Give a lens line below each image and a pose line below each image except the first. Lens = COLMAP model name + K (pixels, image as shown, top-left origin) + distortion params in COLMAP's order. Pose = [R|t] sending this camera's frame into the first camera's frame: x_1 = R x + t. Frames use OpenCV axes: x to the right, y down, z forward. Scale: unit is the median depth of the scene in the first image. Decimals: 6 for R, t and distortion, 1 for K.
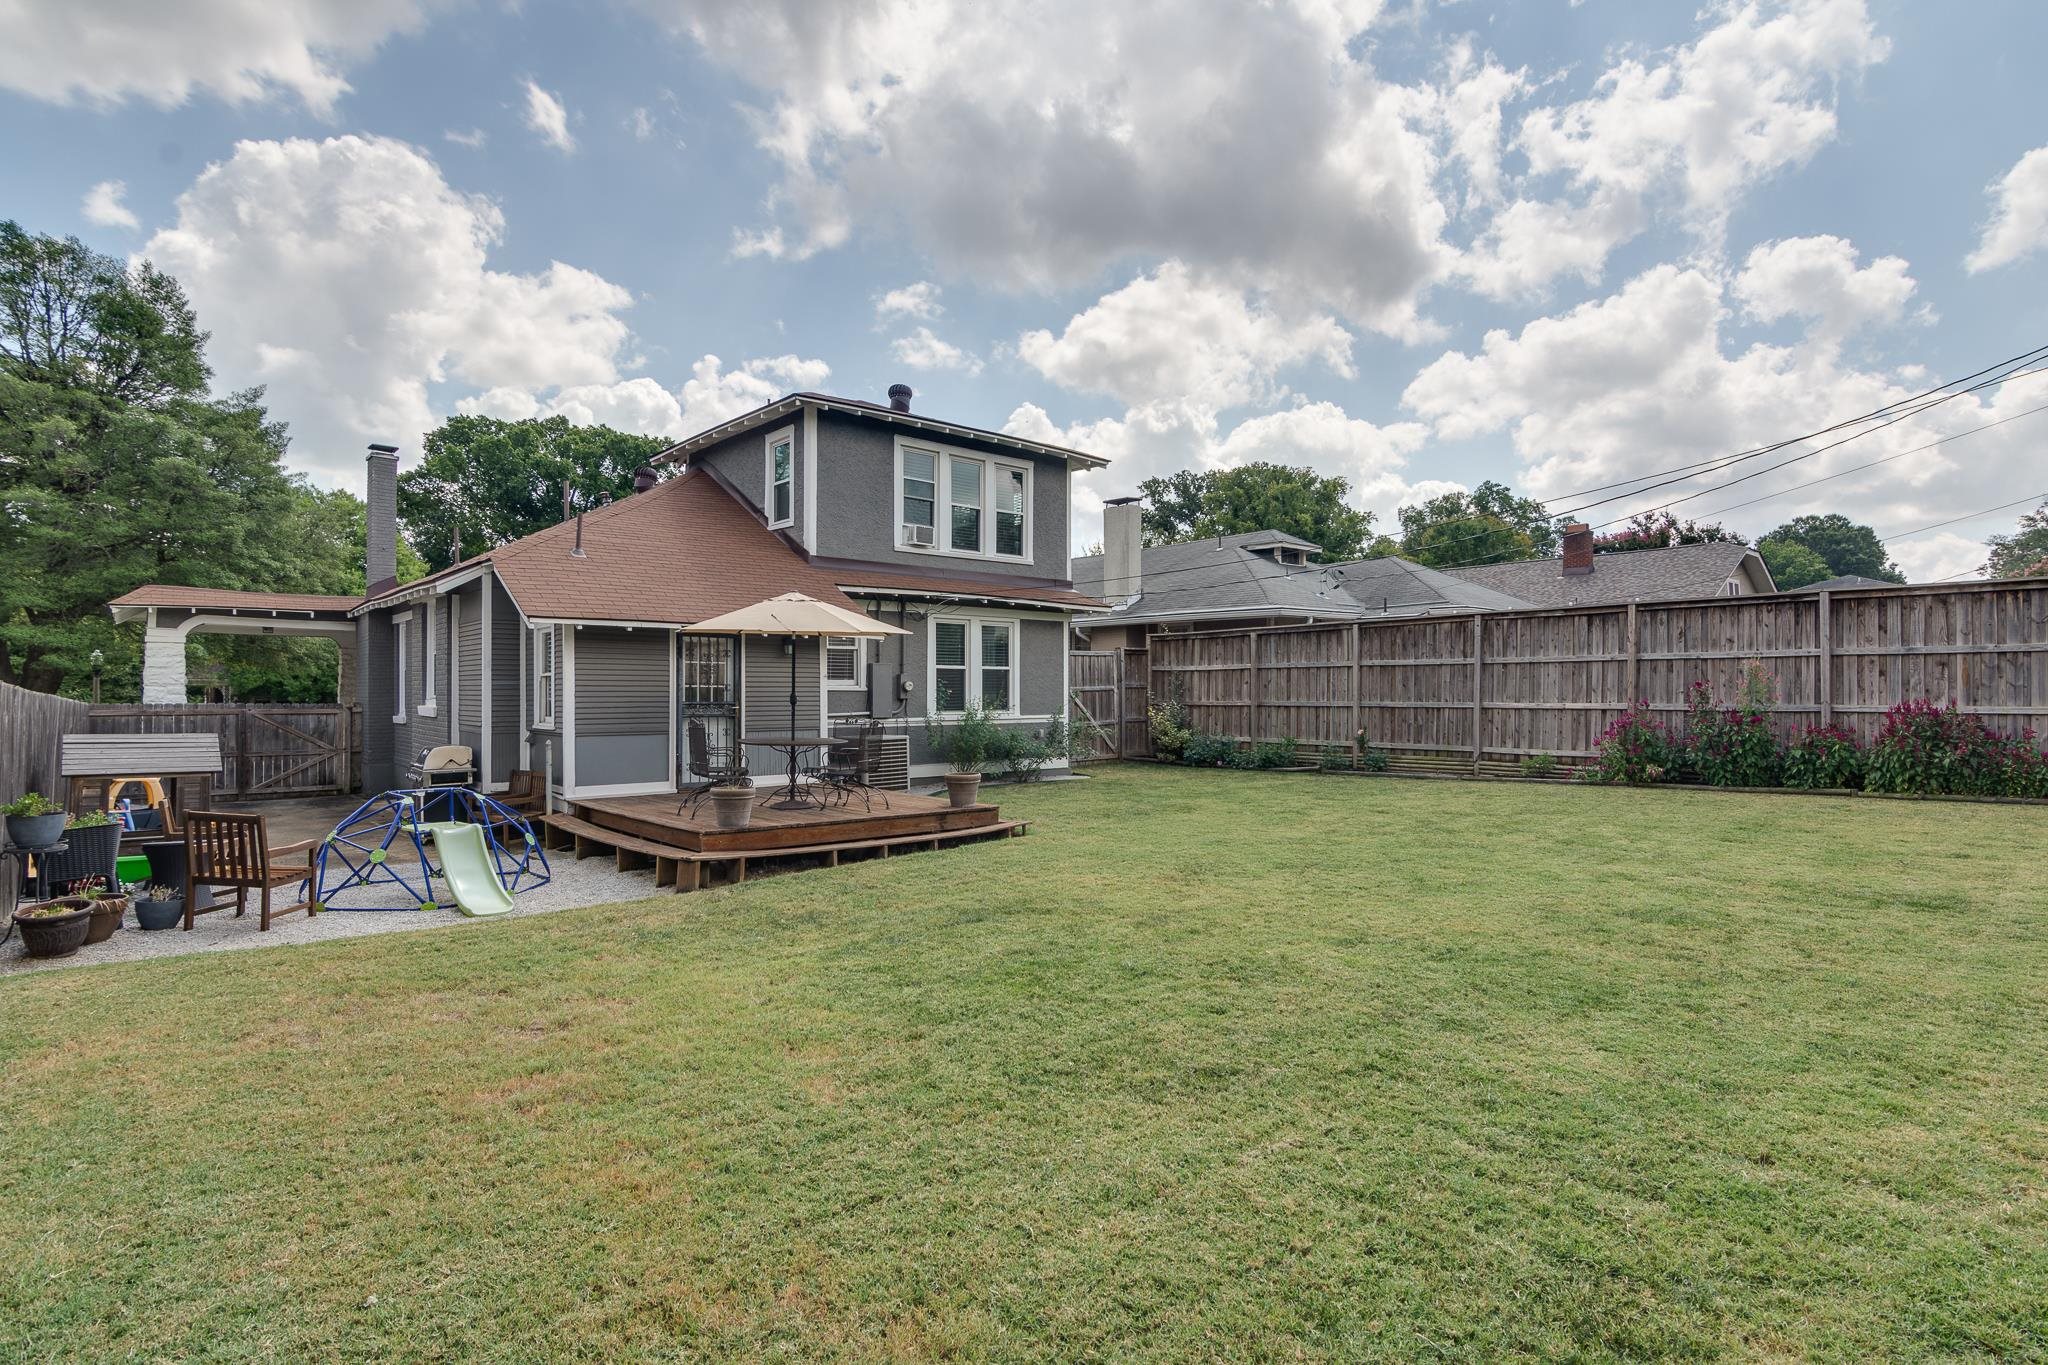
lens RADIAL K [[995.7, 0, 1033.5], [0, 995.7, 706.8], [0, 0, 1]] dist [-0.001563, -0.000061]
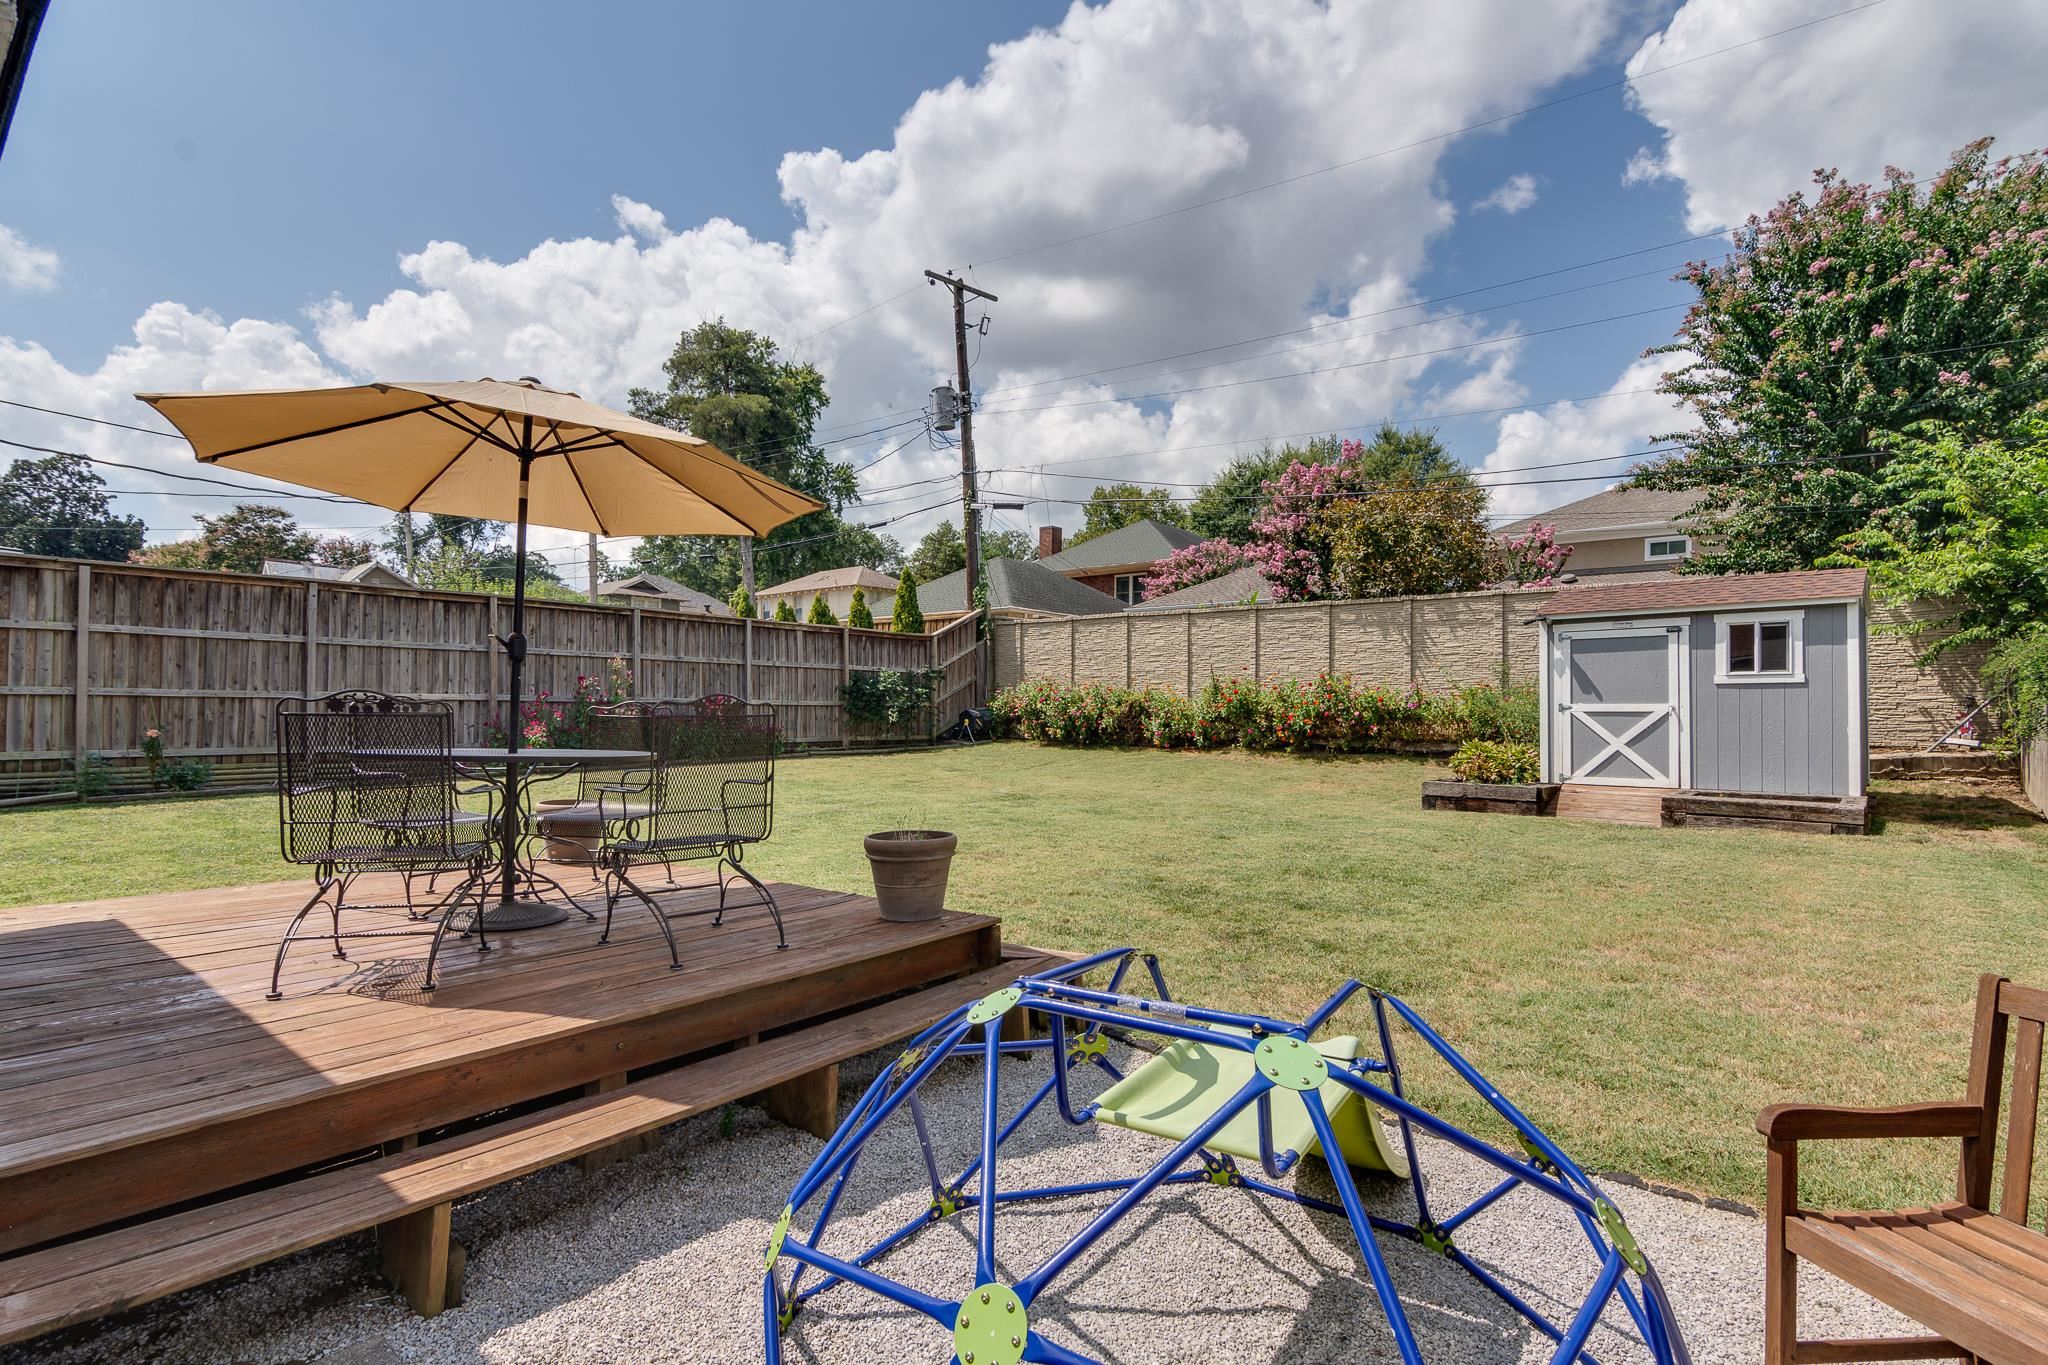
lens RADIAL K [[1013.6, 0, 1037.9], [0, 1013.6, 697.8], [0, 0, 1]] dist [-0.001052, -0.000274]
pose [[-0.174390, 0.009757, 0.984628, -0.460571], [0.001910, 0.999952, -0.009570, 0.009577], [-0.984675, 0.000212, -0.174400, 0.566483]]
